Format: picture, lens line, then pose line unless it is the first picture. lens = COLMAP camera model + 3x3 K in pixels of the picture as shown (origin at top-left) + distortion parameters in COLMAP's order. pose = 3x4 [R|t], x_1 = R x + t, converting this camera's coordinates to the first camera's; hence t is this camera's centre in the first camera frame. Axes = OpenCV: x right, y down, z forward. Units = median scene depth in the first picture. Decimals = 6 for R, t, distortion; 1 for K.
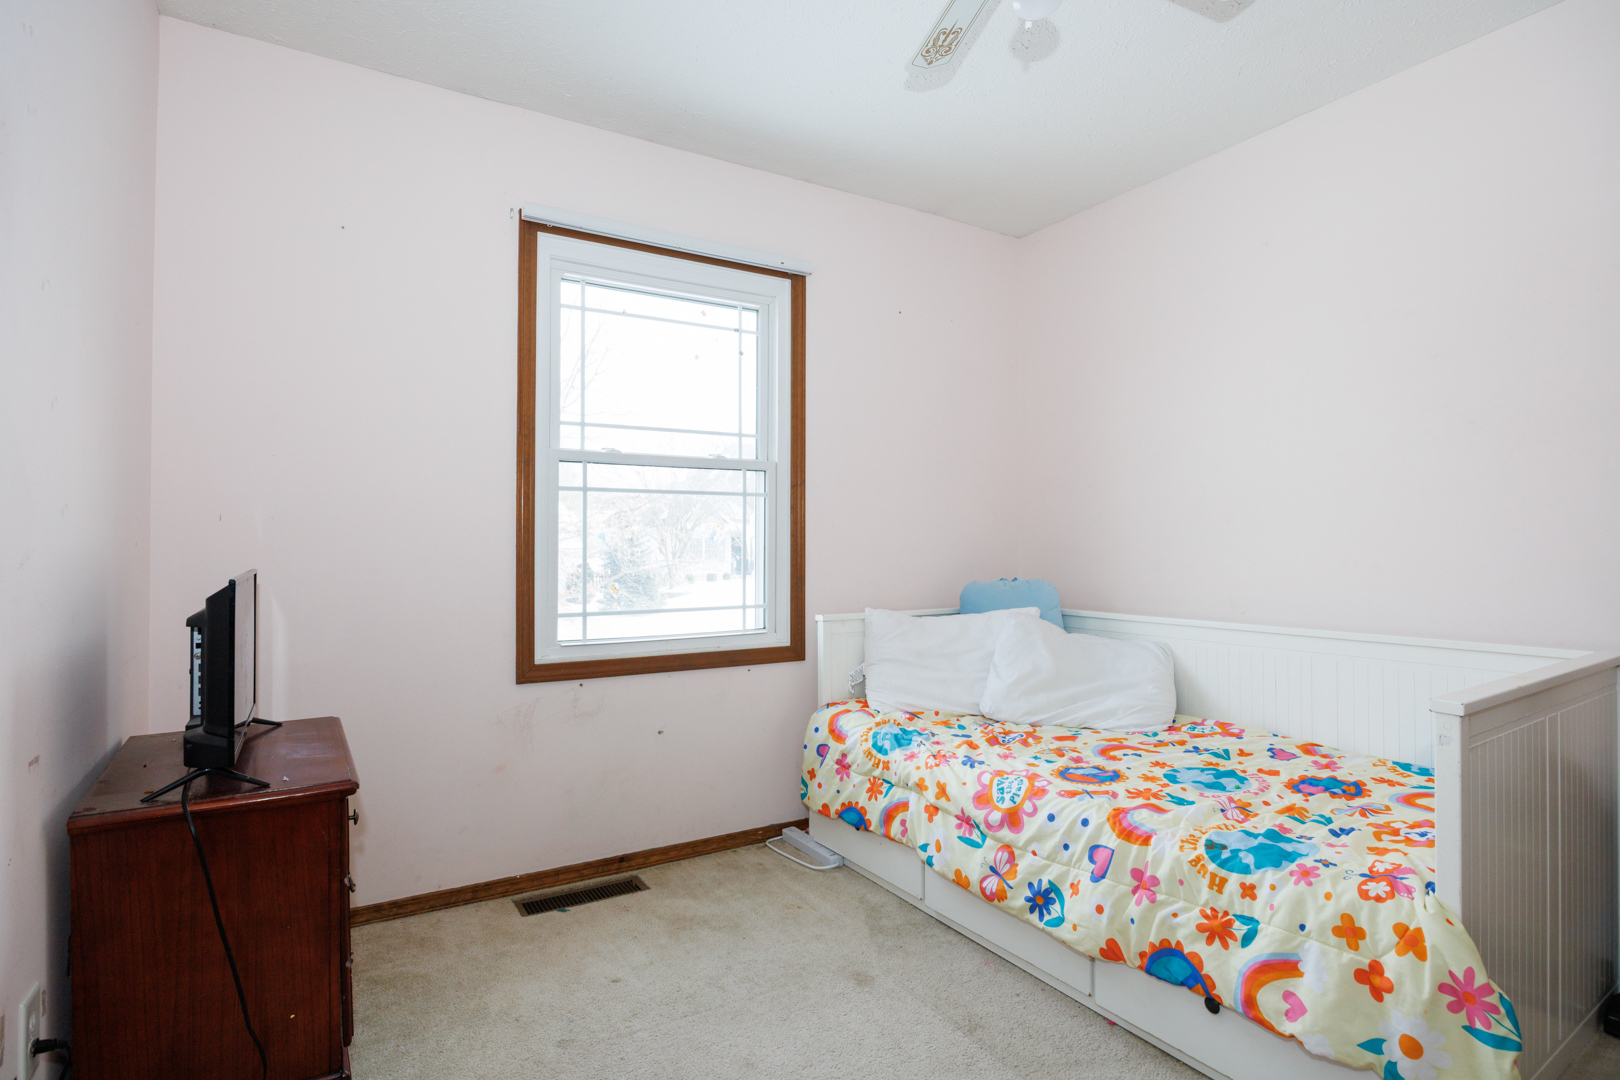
lens RADIAL K [[829.1, 0, 812.1], [0, 829.1, 530.2], [0, 0, 1]] dist [-0.009474, 0.002042]
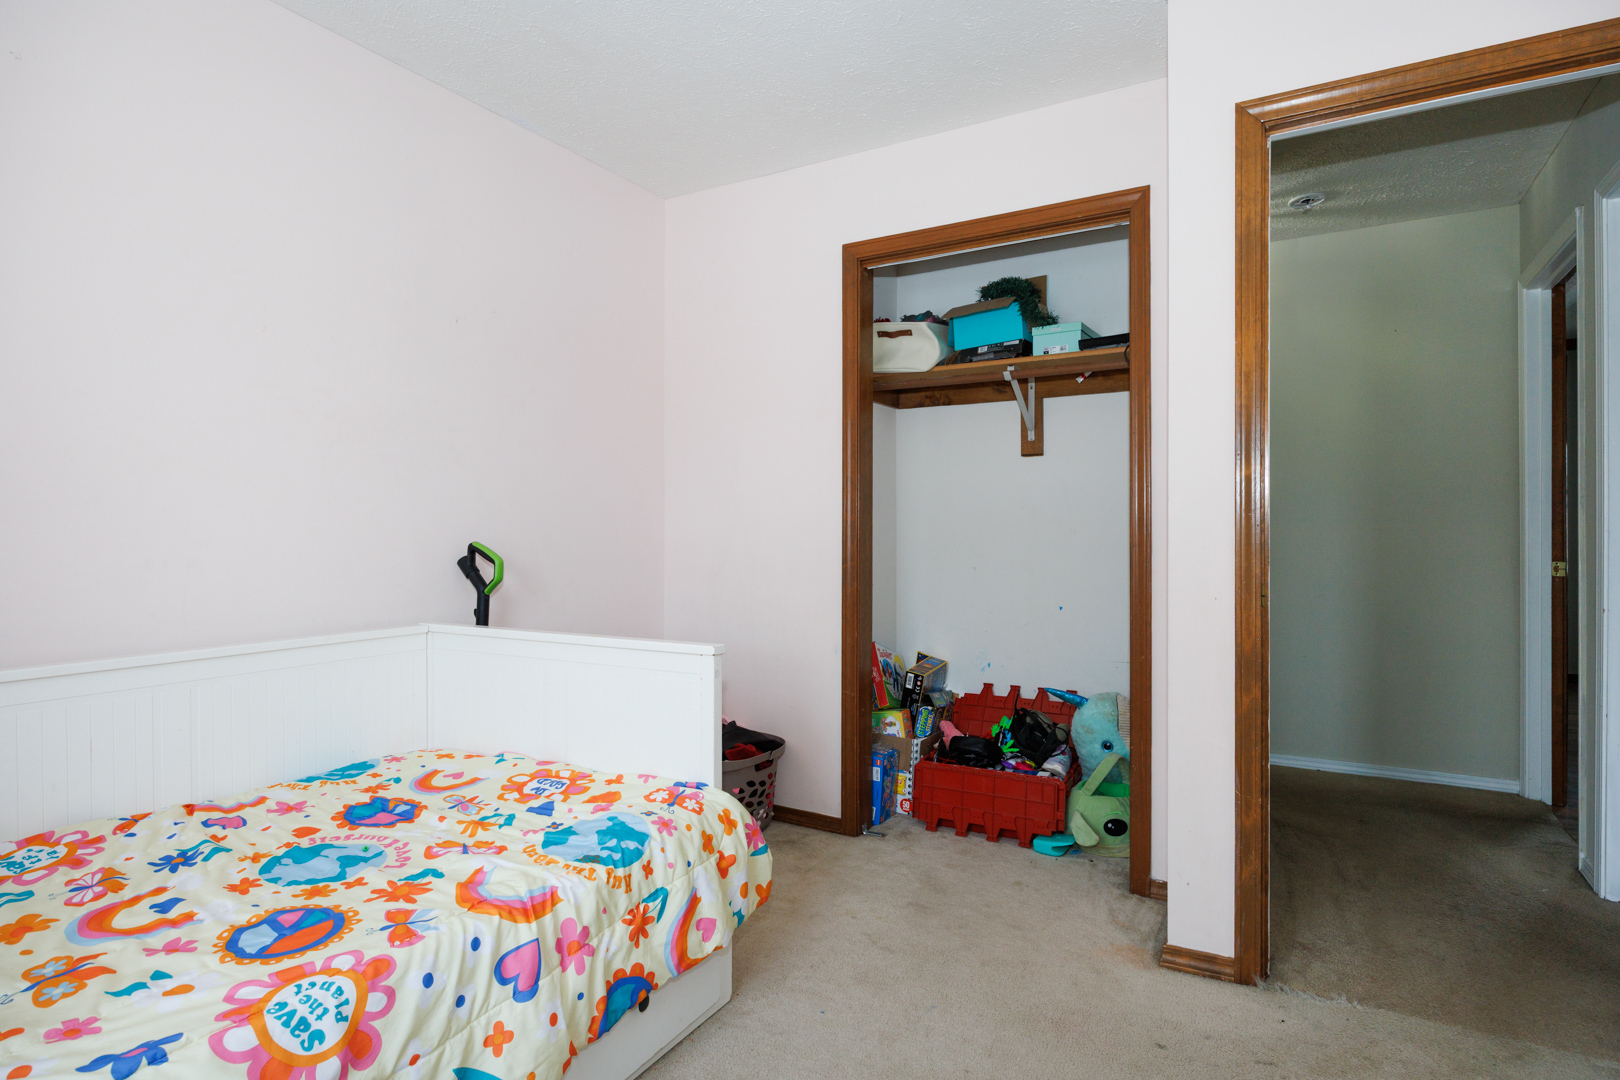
lens RADIAL K [[829.1, 0, 812.3], [0, 829.1, 543.6], [0, 0, 1]] dist [-0.009474, 0.002042]
pose [[-0.459256, -0.006902, 0.888277, -0.423329], [-0.006370, 0.999970, 0.004477, 0.018950], [-0.888281, -0.003602, -0.459286, 1.126302]]
